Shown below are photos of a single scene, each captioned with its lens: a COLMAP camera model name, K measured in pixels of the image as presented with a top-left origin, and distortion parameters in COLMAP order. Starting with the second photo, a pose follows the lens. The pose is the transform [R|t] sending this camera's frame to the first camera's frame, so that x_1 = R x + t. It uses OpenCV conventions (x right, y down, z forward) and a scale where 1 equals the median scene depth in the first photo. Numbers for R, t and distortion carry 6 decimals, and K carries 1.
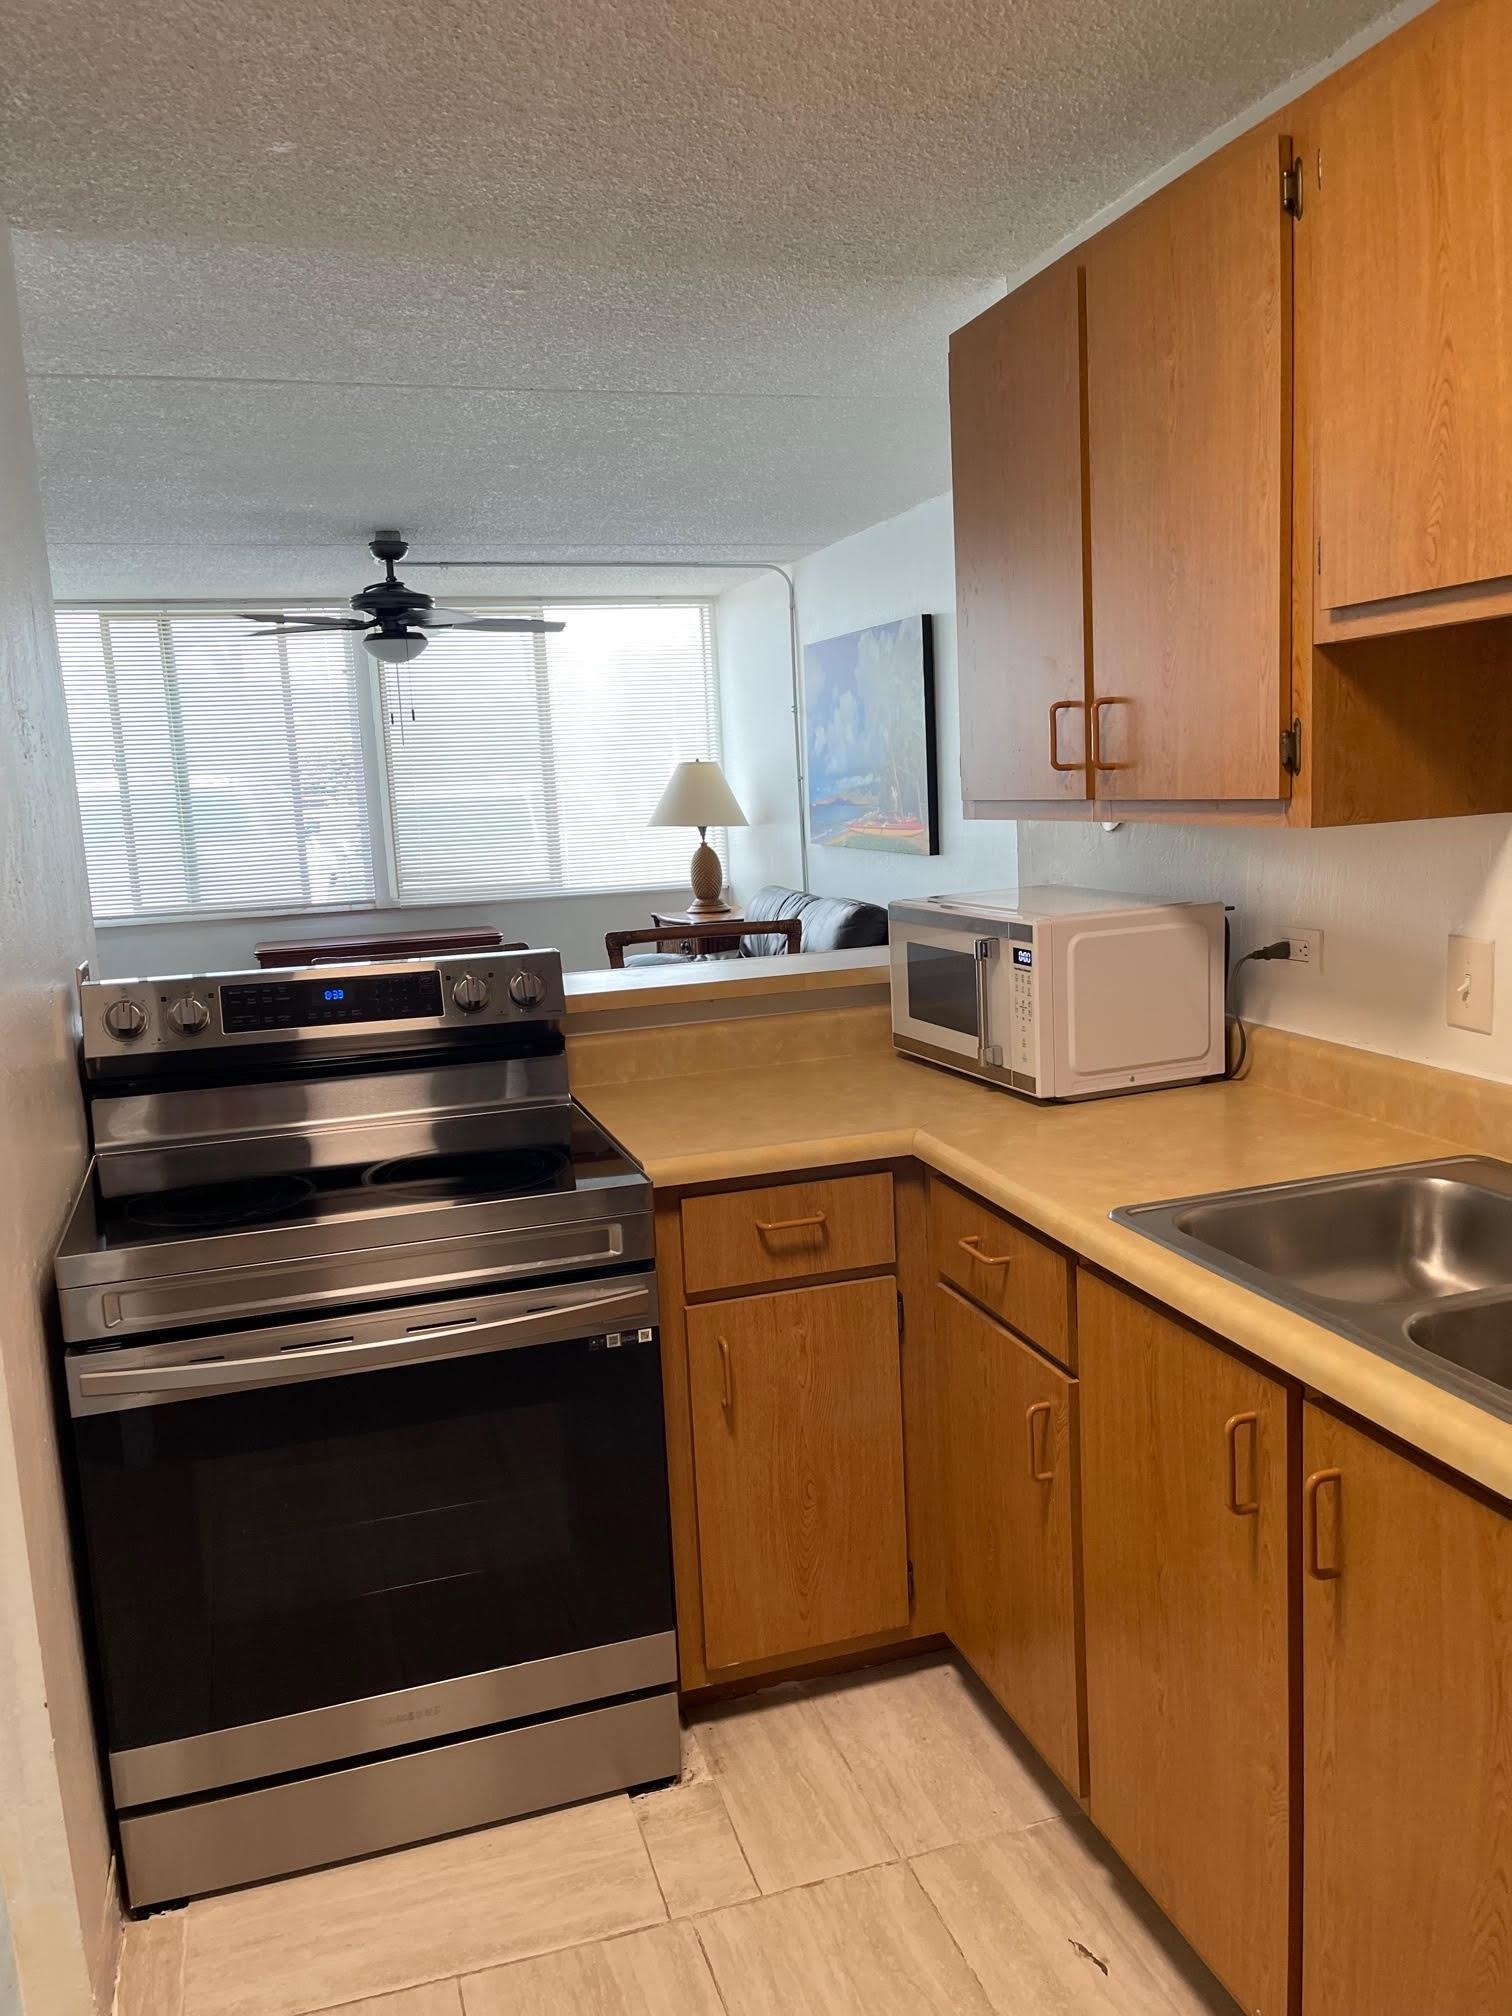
lens RADIAL K [[1518.6, 0, 747.1], [0, 1518.6, 996.8], [0, 0, 1]] dist [0.057337, -0.082736]
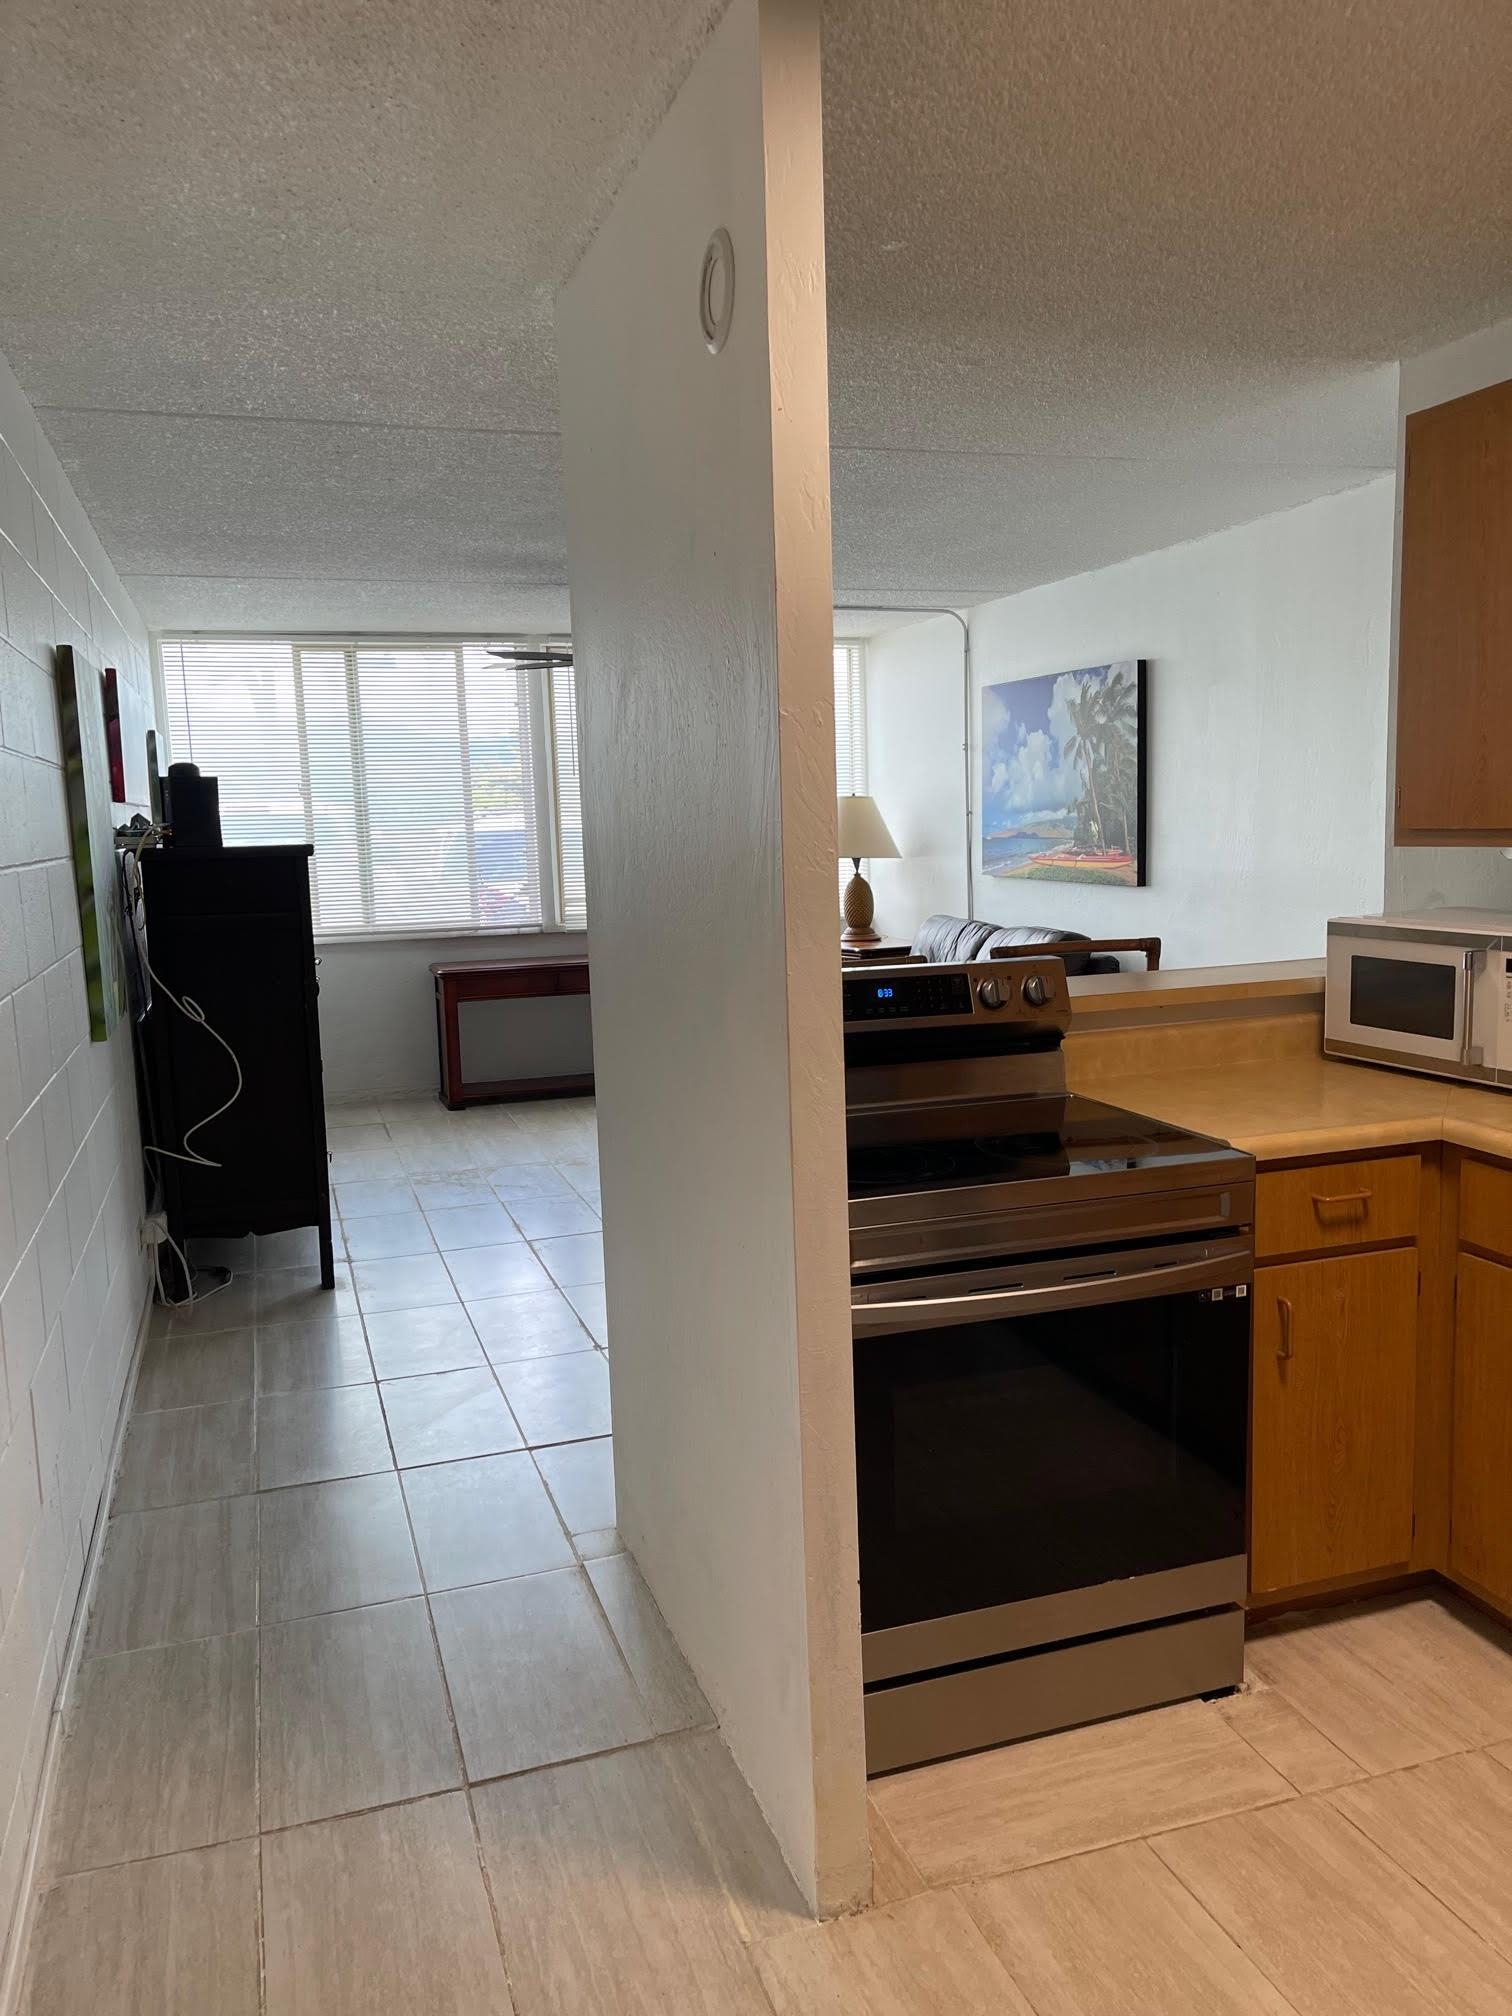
lens RADIAL K [[1518.6, 0, 743.4], [0, 1518.6, 1009.5], [0, 0, 1]] dist [0.057337, -0.082736]
pose [[0.999785, 0.015051, 0.014278, -0.343873], [-0.014823, 0.999763, -0.015952, 0.026884], [-0.014515, 0.015737, 0.999771, -0.105041]]
